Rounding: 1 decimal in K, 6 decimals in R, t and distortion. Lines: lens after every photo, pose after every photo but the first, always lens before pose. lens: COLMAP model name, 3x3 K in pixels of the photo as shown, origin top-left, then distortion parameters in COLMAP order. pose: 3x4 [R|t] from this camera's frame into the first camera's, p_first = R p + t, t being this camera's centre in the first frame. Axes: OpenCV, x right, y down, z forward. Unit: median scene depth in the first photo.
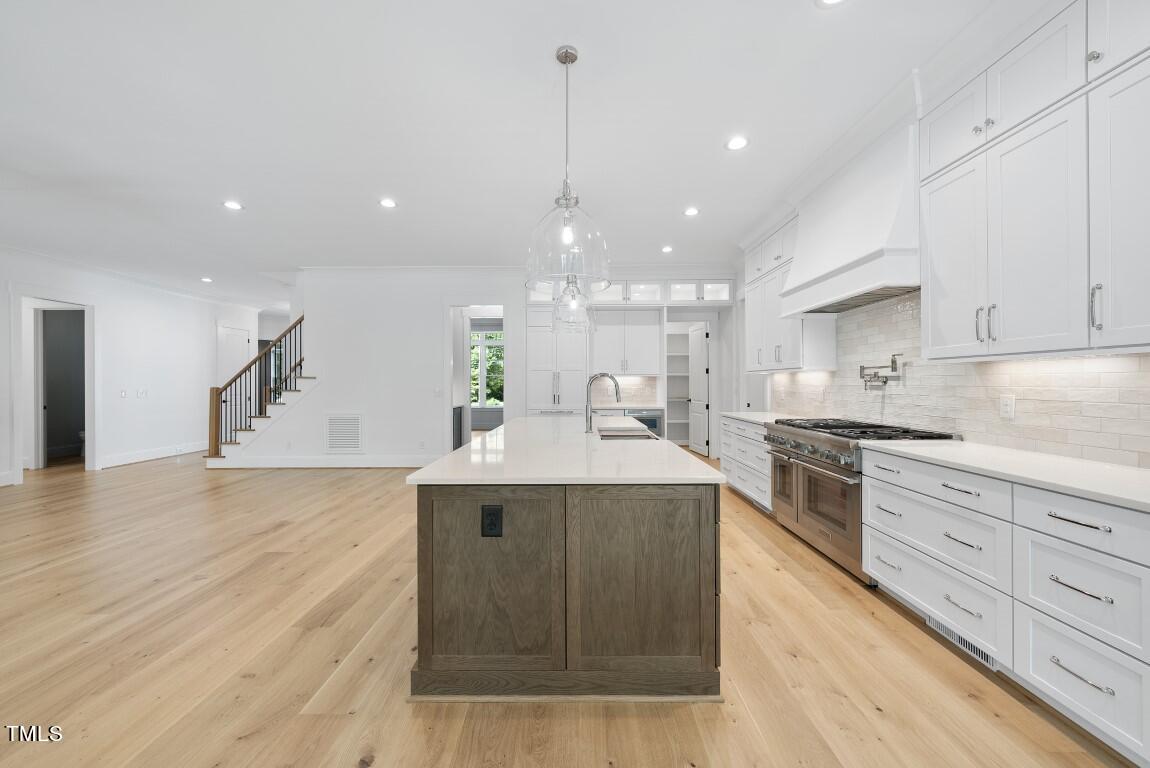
lens RADIAL K [[422.5, 0, 563.5], [0, 422.5, 382.7], [0, 0, 1]] dist [0.002441, -0.000295]
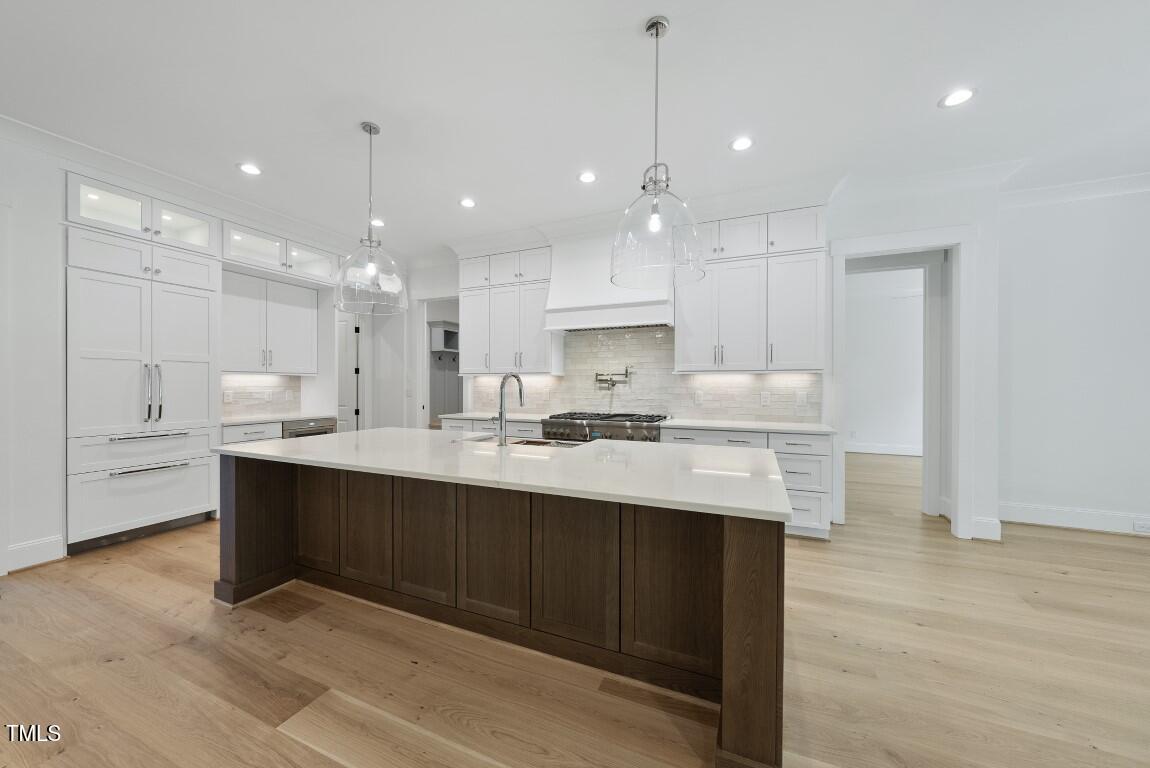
lens RADIAL K [[422.5, 0, 564.0], [0, 422.5, 386.8], [0, 0, 1]] dist [0.002441, -0.000295]
pose [[0.380239, 0.001471, 0.924887, -0.646398], [-0.003722, 0.999993, -0.000060, 0.006317], [-0.924881, -0.003419, 0.380242, 0.580352]]
